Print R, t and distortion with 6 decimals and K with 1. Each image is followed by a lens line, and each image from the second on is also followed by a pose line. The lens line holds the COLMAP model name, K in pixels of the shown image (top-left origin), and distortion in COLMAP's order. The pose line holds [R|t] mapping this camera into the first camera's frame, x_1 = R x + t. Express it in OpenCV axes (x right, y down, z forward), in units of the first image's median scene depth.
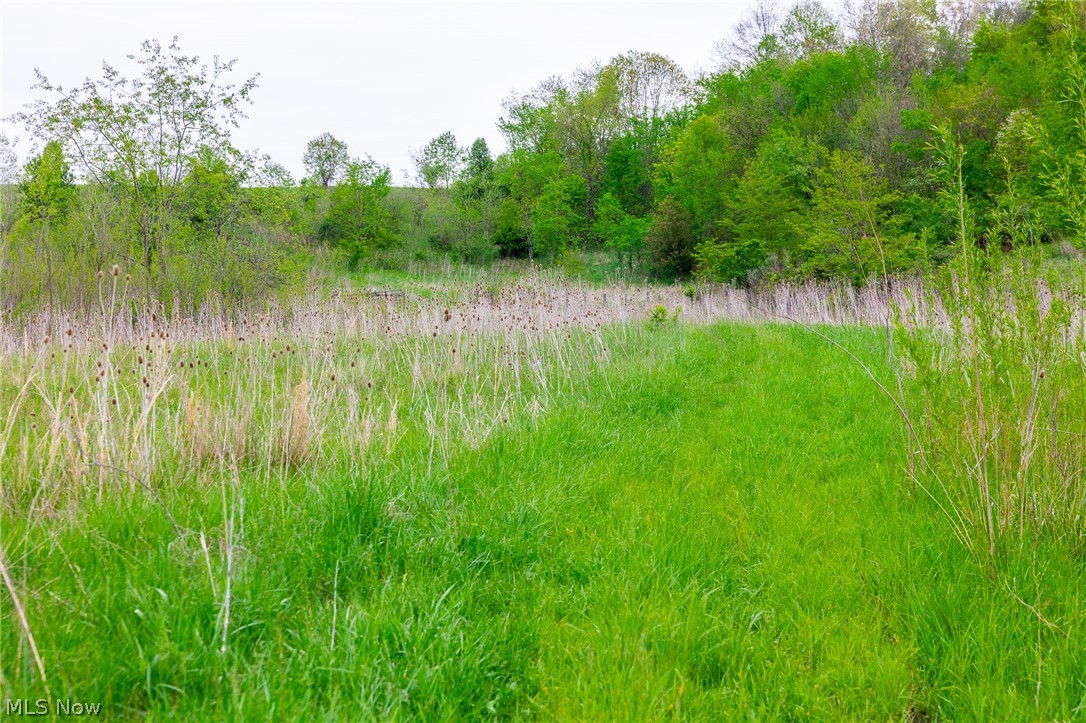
lens RADIAL K [[2161.0, 0, 543.0], [0, 2161.0, 361.5], [0, 0, 1]] dist [0.034762, 0.065527]
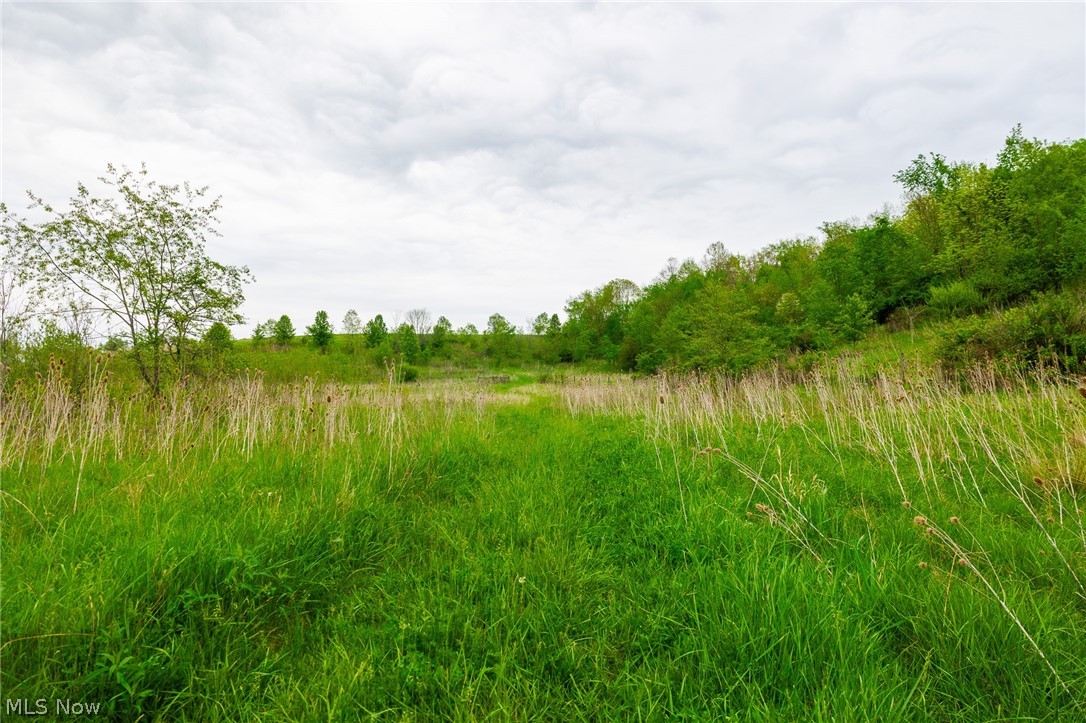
lens RADIAL K [[752.8, 0, 543.0], [0, 752.8, 361.5], [0, 0, 1]] dist [-0.005056, 0.000677]
pose [[0.997504, 0.000047, -0.070608, 0.017800], [-0.003639, 0.998705, -0.050743, -0.005311], [0.070515, 0.050873, 0.996213, 0.146070]]
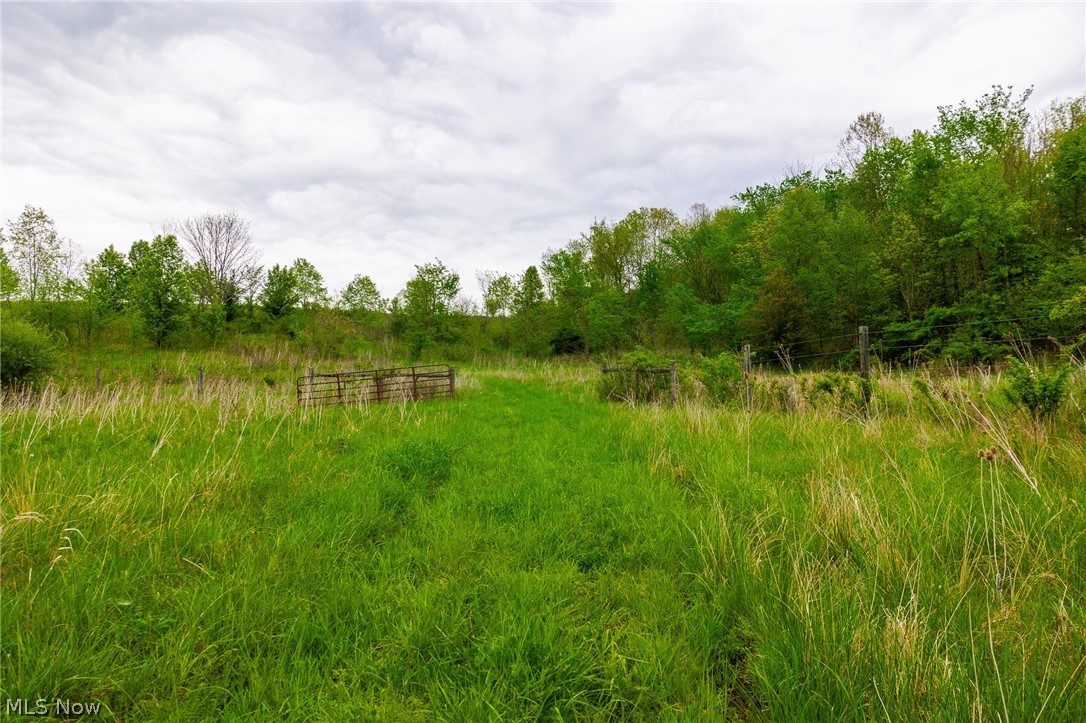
lens RADIAL K [[752.8, 0, 543.0], [0, 752.8, 361.5], [0, 0, 1]] dist [-0.005056, 0.000677]
pose [[0.999783, 0.004757, 0.020290, -0.031636], [-0.003332, 0.997560, -0.069728, -0.015389], [-0.020572, 0.069646, 0.997360, 0.559512]]
